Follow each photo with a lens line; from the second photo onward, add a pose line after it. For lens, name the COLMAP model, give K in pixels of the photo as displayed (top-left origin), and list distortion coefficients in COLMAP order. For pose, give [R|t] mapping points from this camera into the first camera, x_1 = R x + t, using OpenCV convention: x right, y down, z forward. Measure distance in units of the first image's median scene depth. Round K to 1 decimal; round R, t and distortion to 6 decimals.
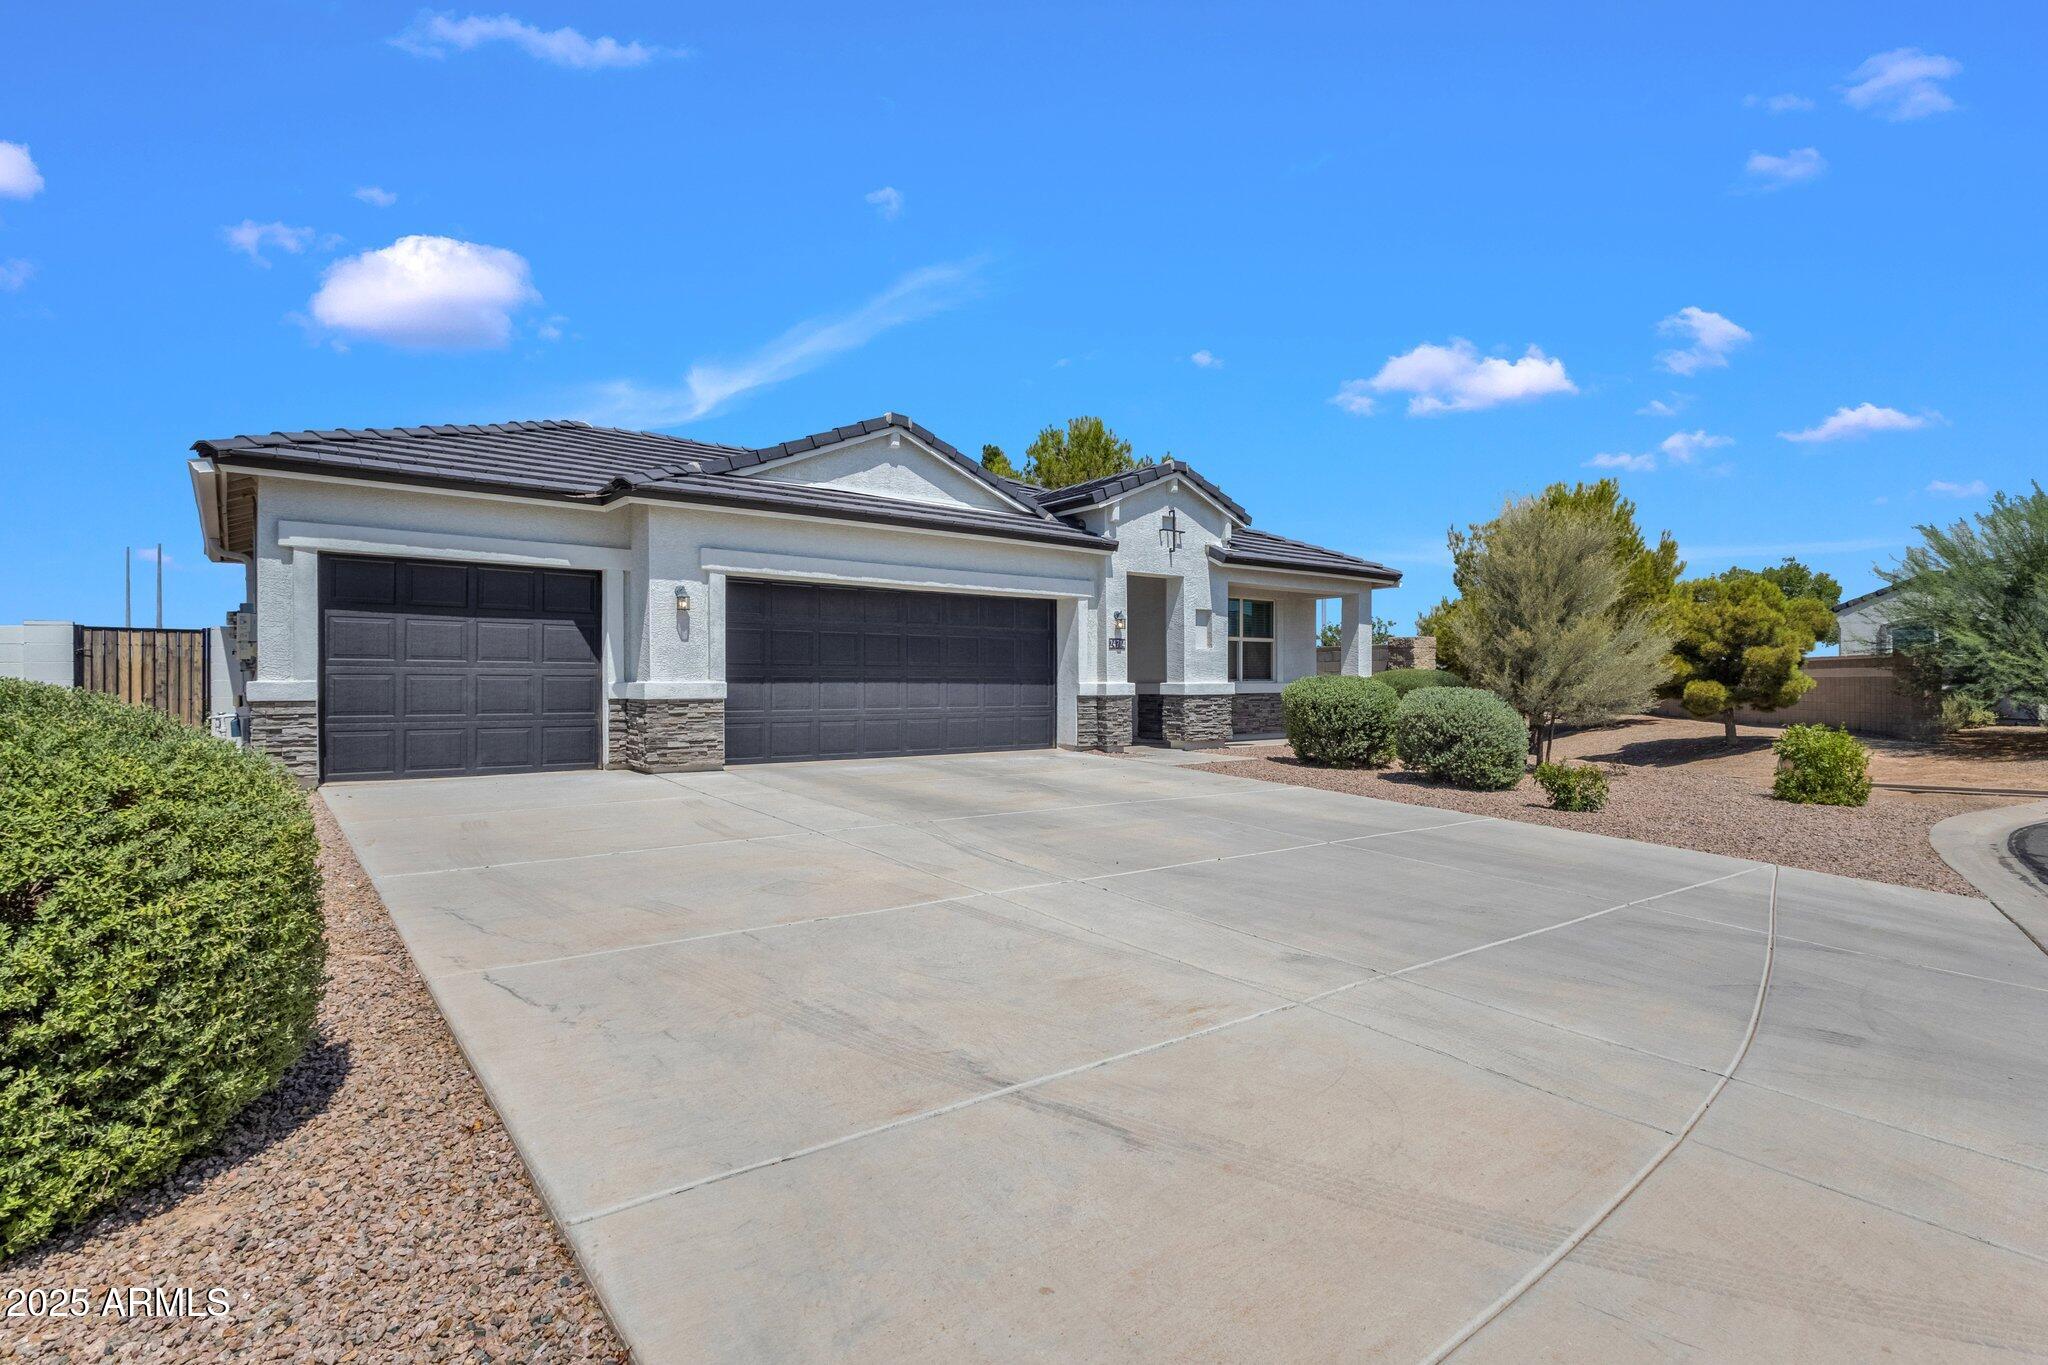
lens RADIAL K [[946.8, 0, 1028.2], [0, 946.8, 683.1], [0, 0, 1]] dist [-0.000041, 0.000000]
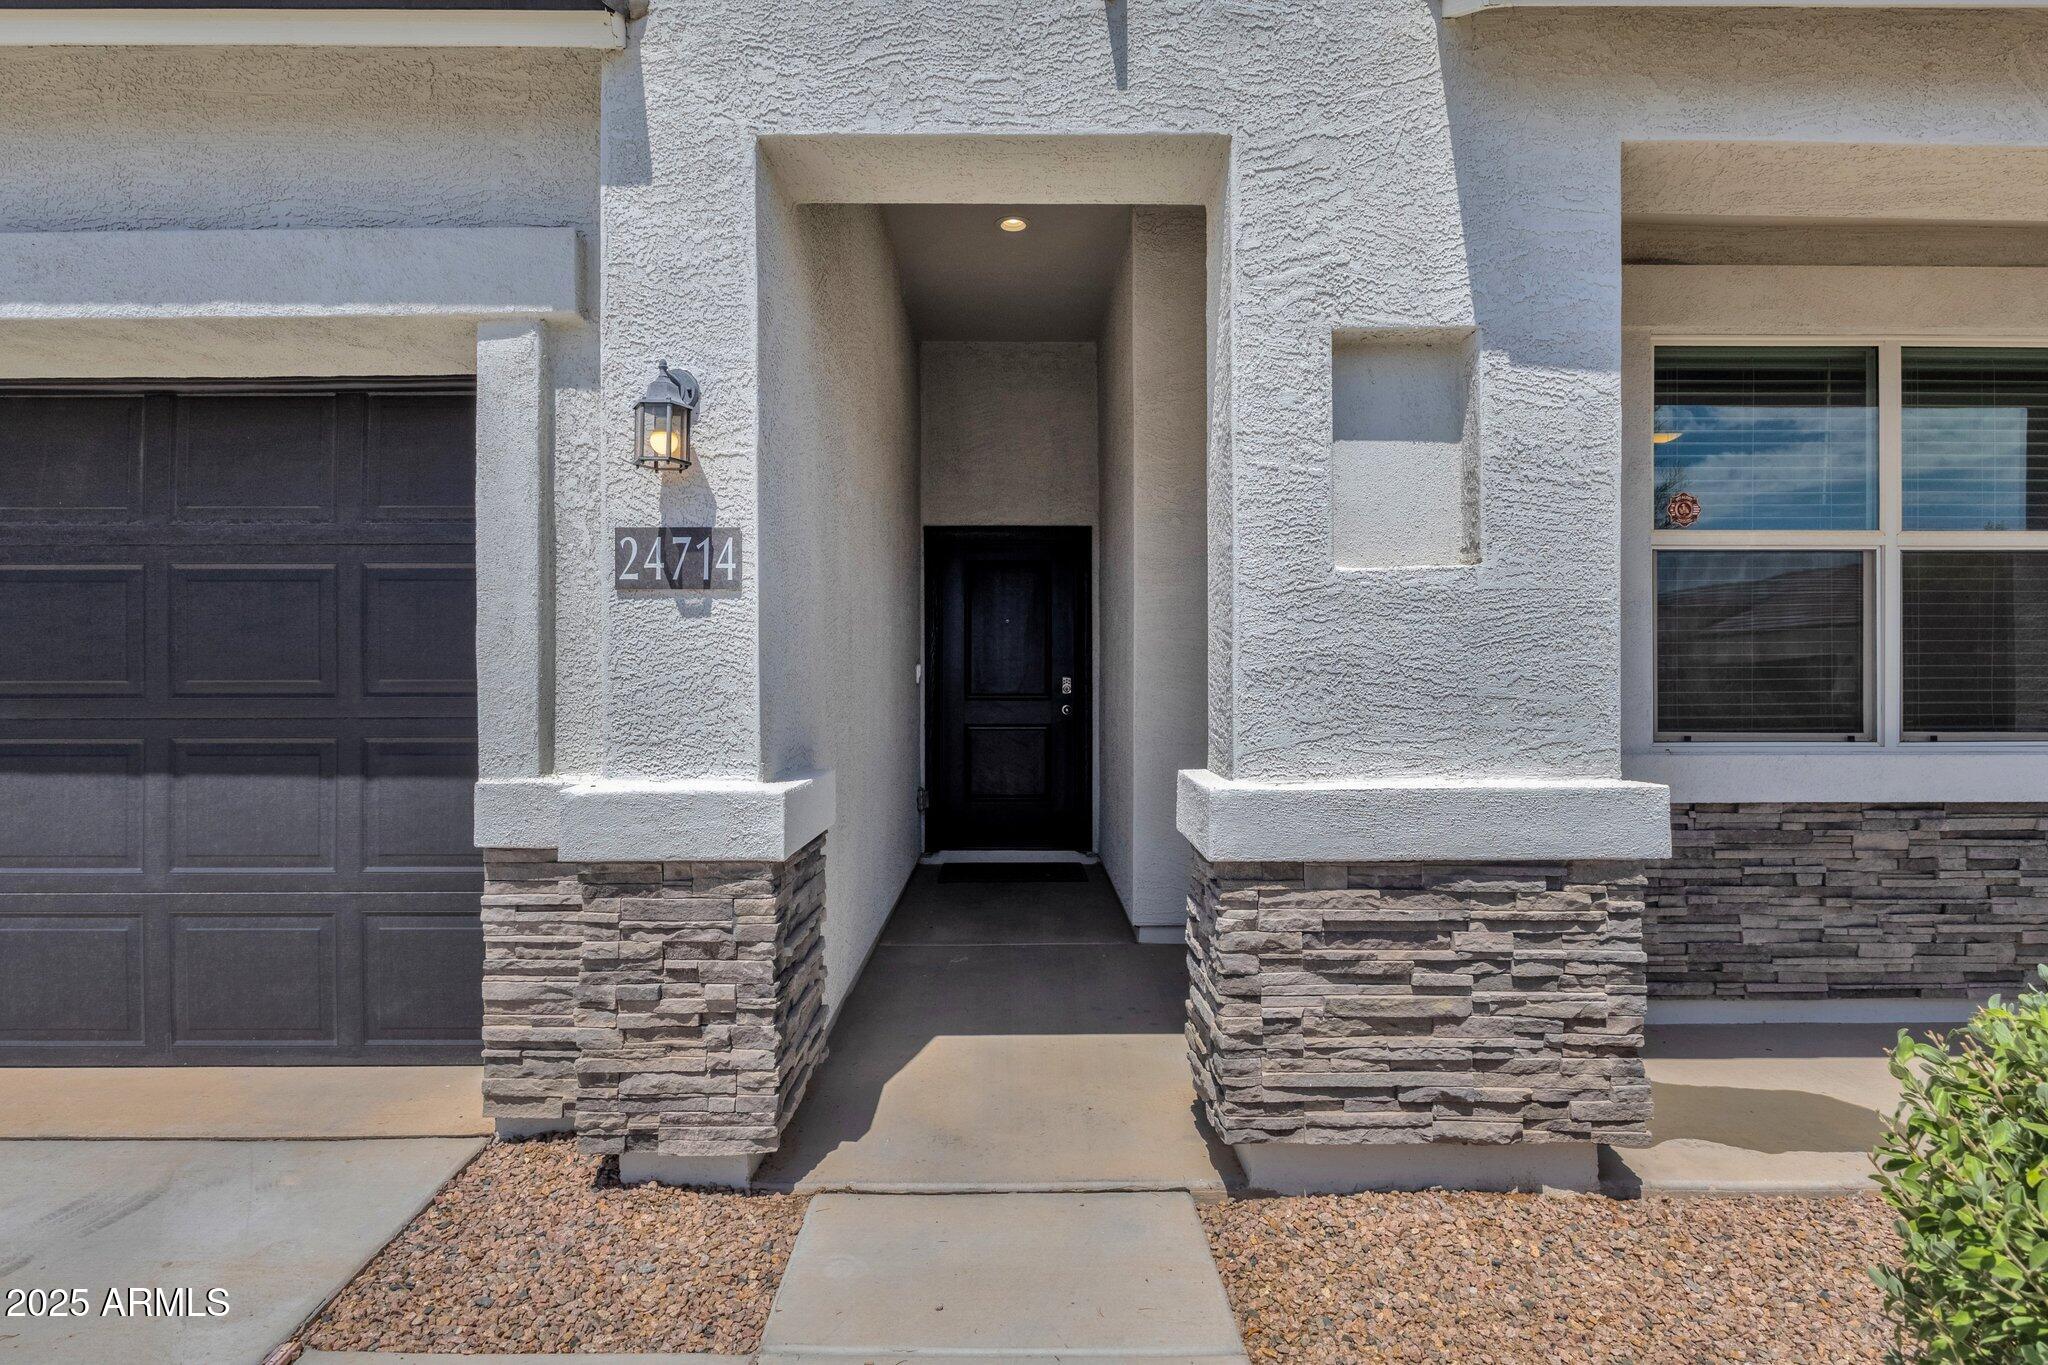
lens RADIAL K [[1068.4, 0, 1020.3], [0, 1068.4, 682.4], [0, 0, 1]] dist [-0.002462, -0.000350]
pose [[0.815249, -0.003006, -0.579102, 0.242060], [0.001203, 0.999993, -0.003497, -0.017263], [0.579109, 0.002154, 0.815247, 0.826007]]
